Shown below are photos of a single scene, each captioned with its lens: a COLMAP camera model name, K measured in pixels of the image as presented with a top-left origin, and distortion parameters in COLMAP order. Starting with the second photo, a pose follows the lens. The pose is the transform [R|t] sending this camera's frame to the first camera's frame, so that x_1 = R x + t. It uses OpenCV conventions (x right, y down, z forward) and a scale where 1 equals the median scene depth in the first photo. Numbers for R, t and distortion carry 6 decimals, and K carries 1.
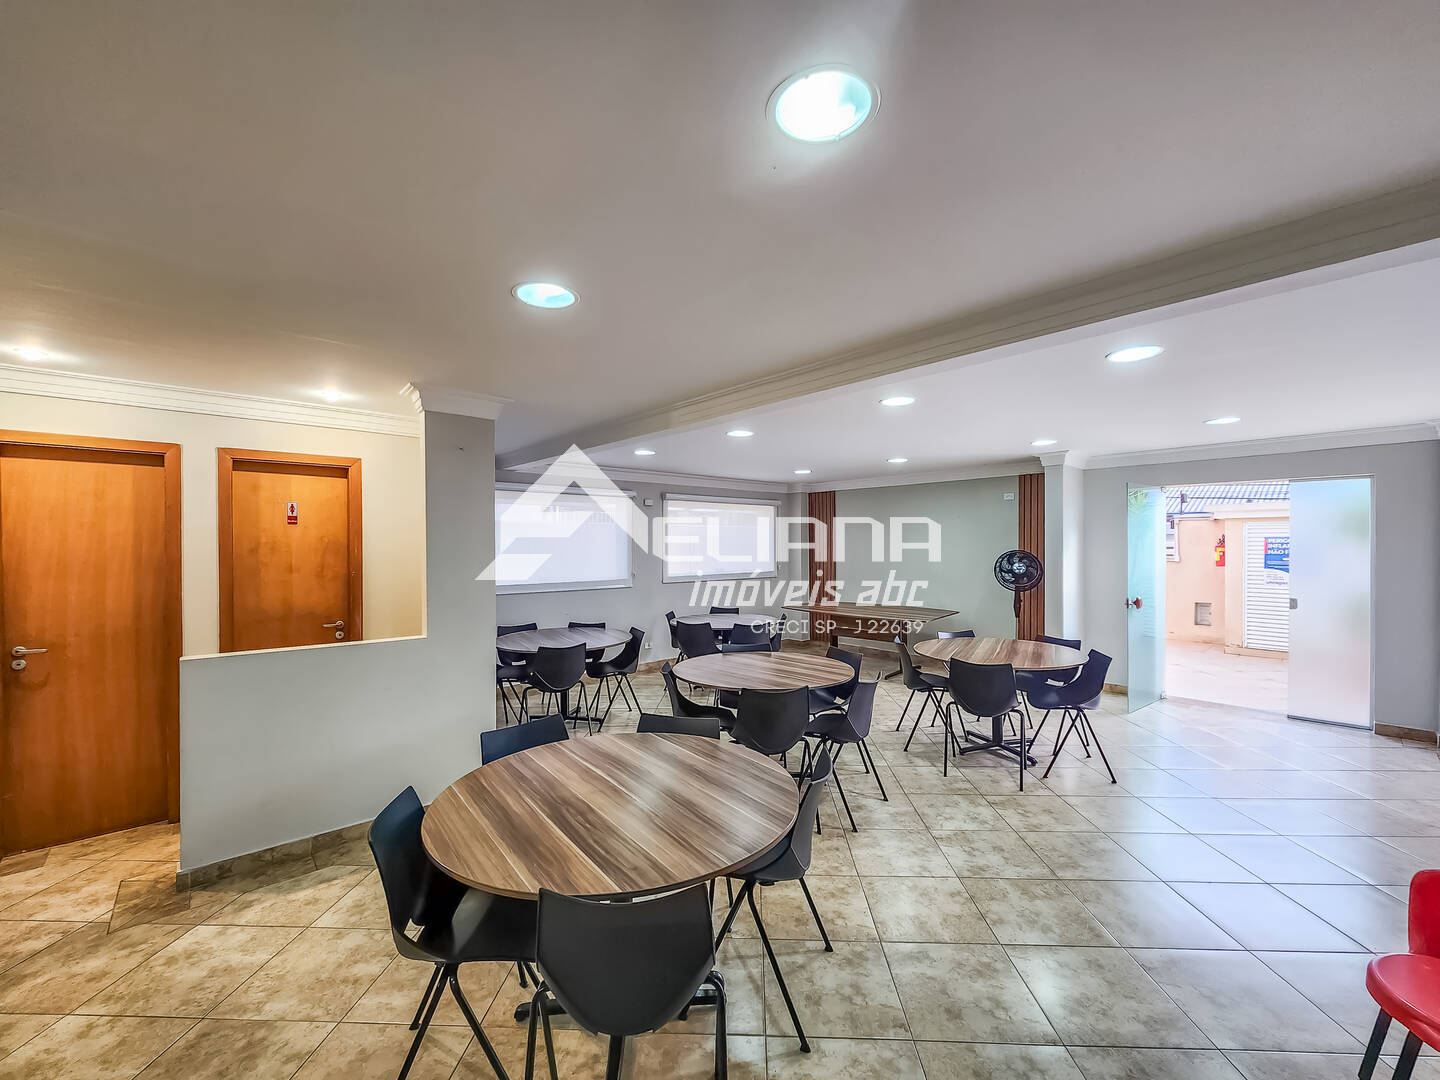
lens RADIAL K [[592.2, 0, 720.0], [0, 592.2, 540.0], [0, 0, 1]] dist [0.000143, 0.000003]
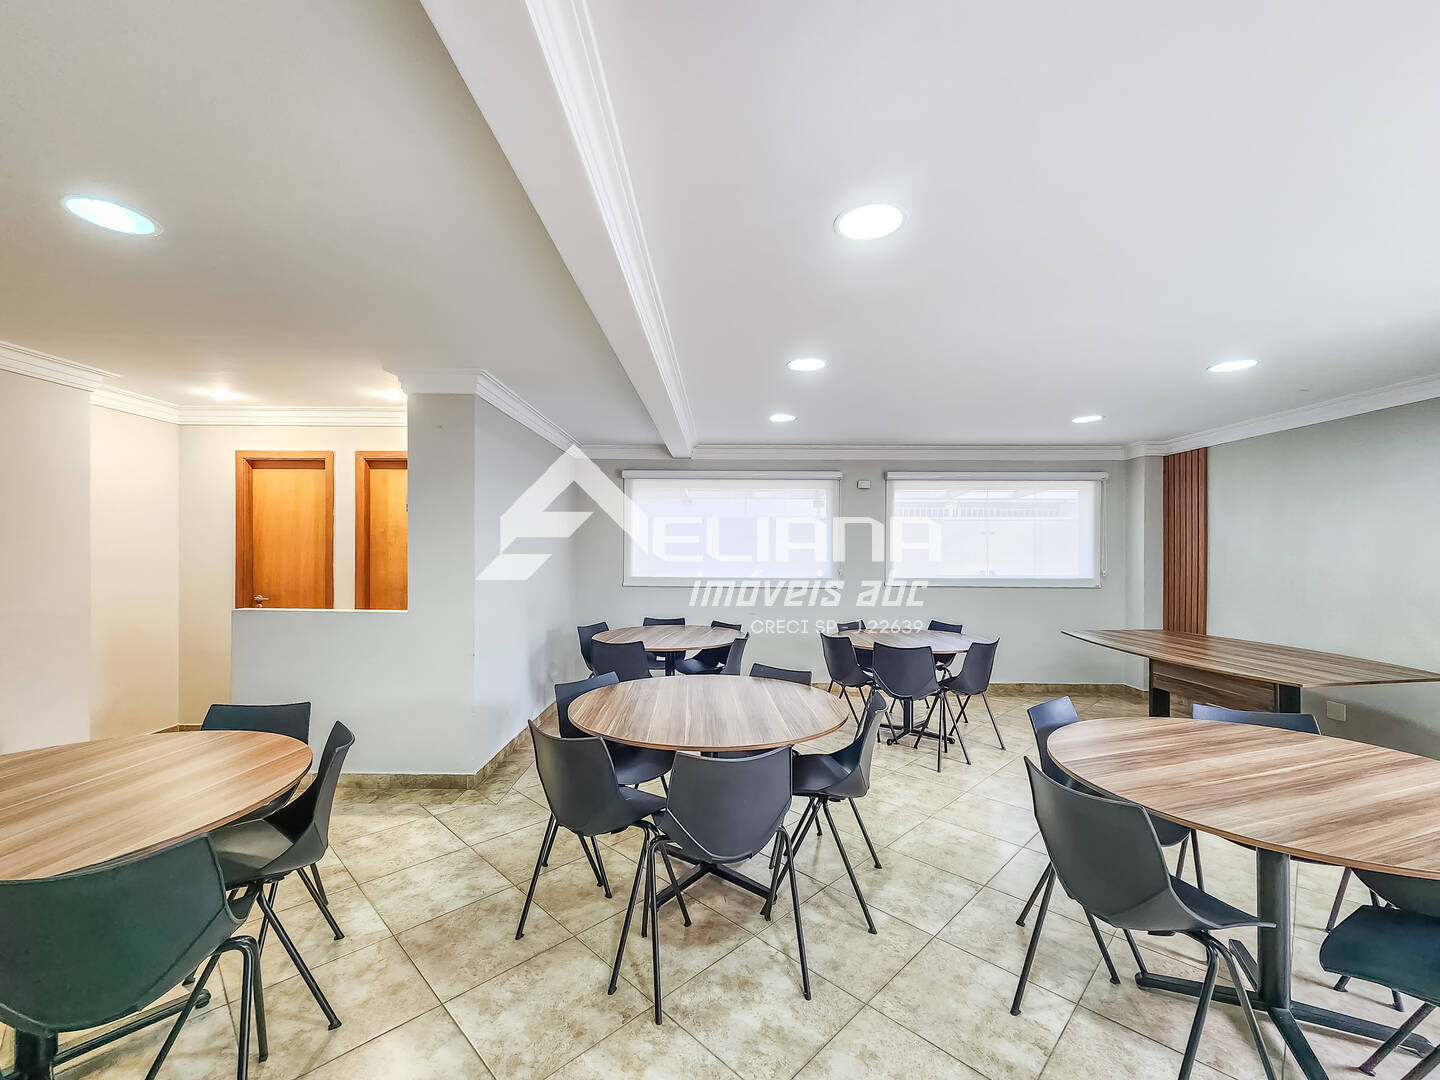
lens RADIAL K [[618.2, 0, 720.0], [0, 618.2, 540.0], [0, 0, 1]] dist [-0.024491, 0.000003]
pose [[0.742065, 0.017392, -0.670103, 0.583474], [-0.007196, 0.999812, 0.017980, 0.004538], [0.670290, -0.008520, 0.742051, 0.521472]]
